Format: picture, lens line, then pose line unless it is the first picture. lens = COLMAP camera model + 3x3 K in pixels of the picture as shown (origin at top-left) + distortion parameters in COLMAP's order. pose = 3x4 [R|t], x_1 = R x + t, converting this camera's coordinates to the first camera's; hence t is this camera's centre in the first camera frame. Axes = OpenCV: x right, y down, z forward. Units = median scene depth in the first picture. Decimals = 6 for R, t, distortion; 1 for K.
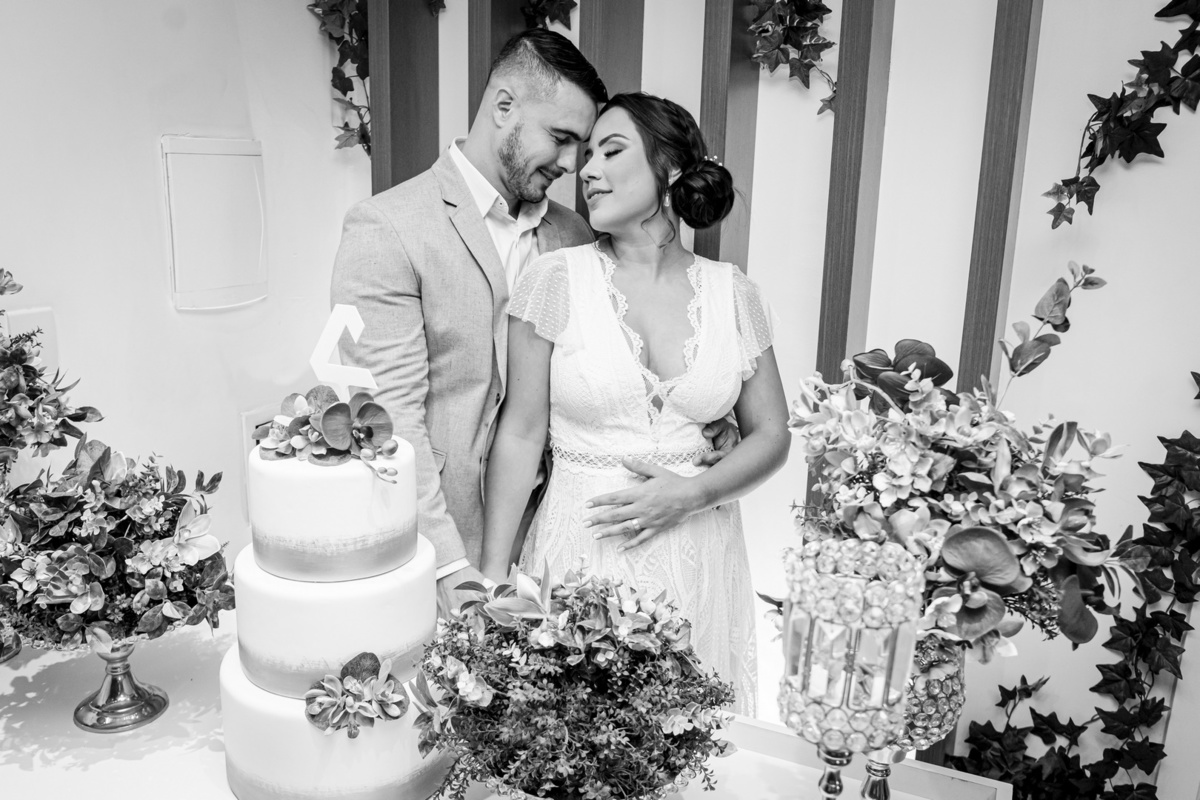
lens RADIAL K [[1064.9, 0, 569.1], [0, 1064.9, 410.7], [0, 0, 1]] dist [-0.010530, -0.013592]
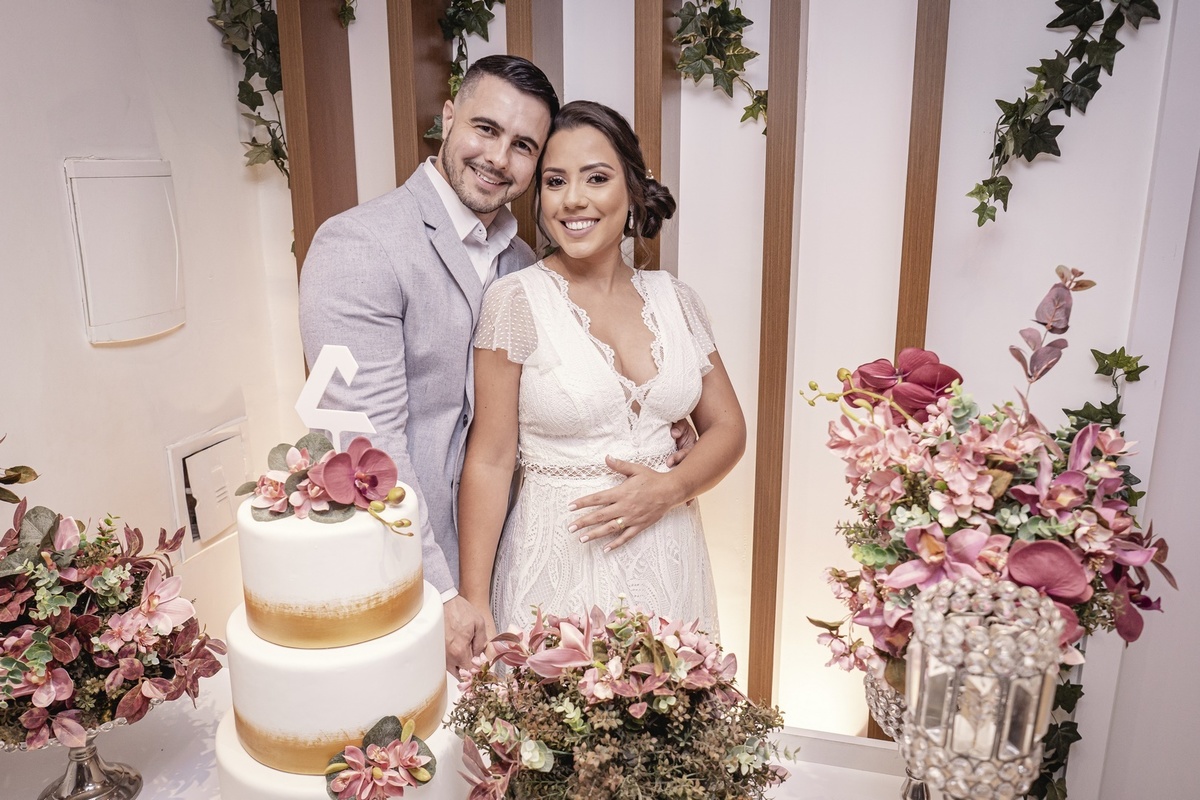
lens RADIAL K [[975.8, 0, 597.6], [0, 975.8, 399.2], [0, 0, 1]] dist [-0.003431, -0.021908]
pose [[0.982017, -0.069175, 0.175661, -0.120175], [0.066964, 0.997584, 0.018488, -0.046056], [-0.176516, -0.006393, 0.984277, 0.108466]]
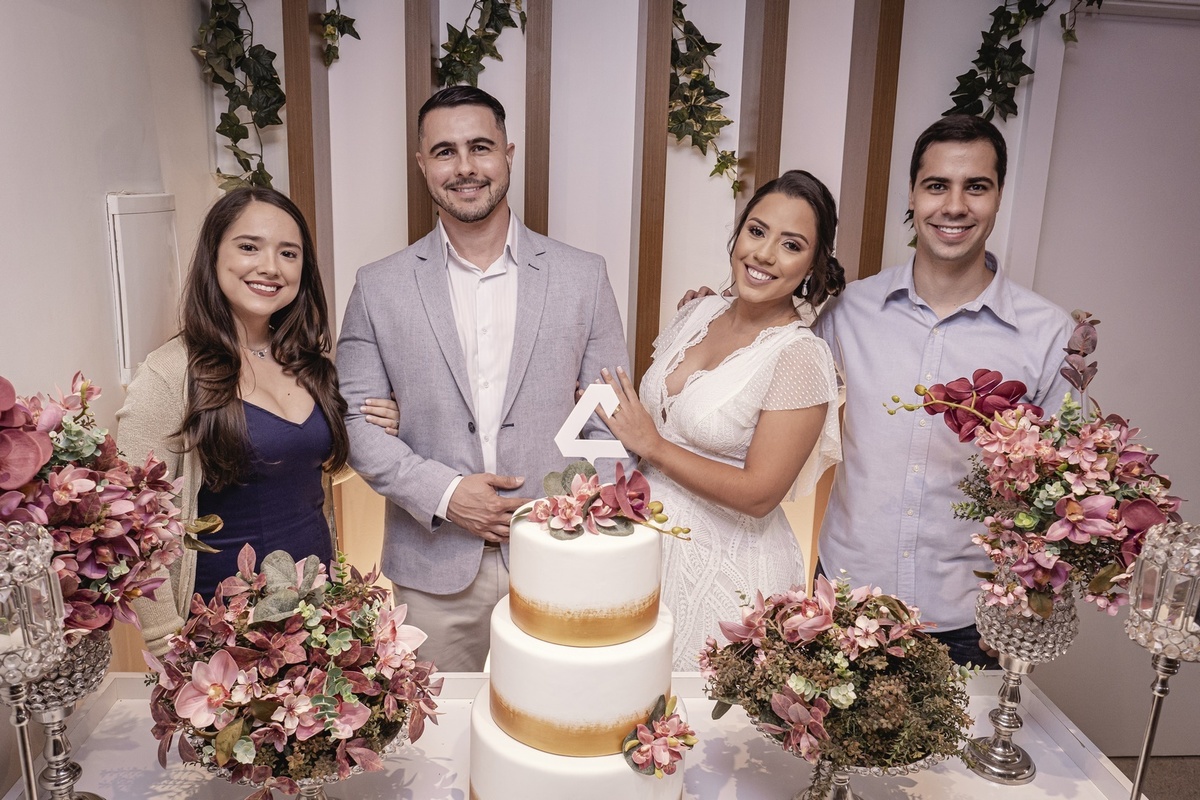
lens RADIAL K [[975.8, 0, 608.1], [0, 975.8, 405.3], [0, 0, 1]] dist [-0.003431, -0.021908]
pose [[0.855314, -0.111392, 0.505994, -0.612652], [0.103409, 0.993667, 0.043952, -0.104517], [-0.507685, 0.014731, 0.861417, 0.128409]]
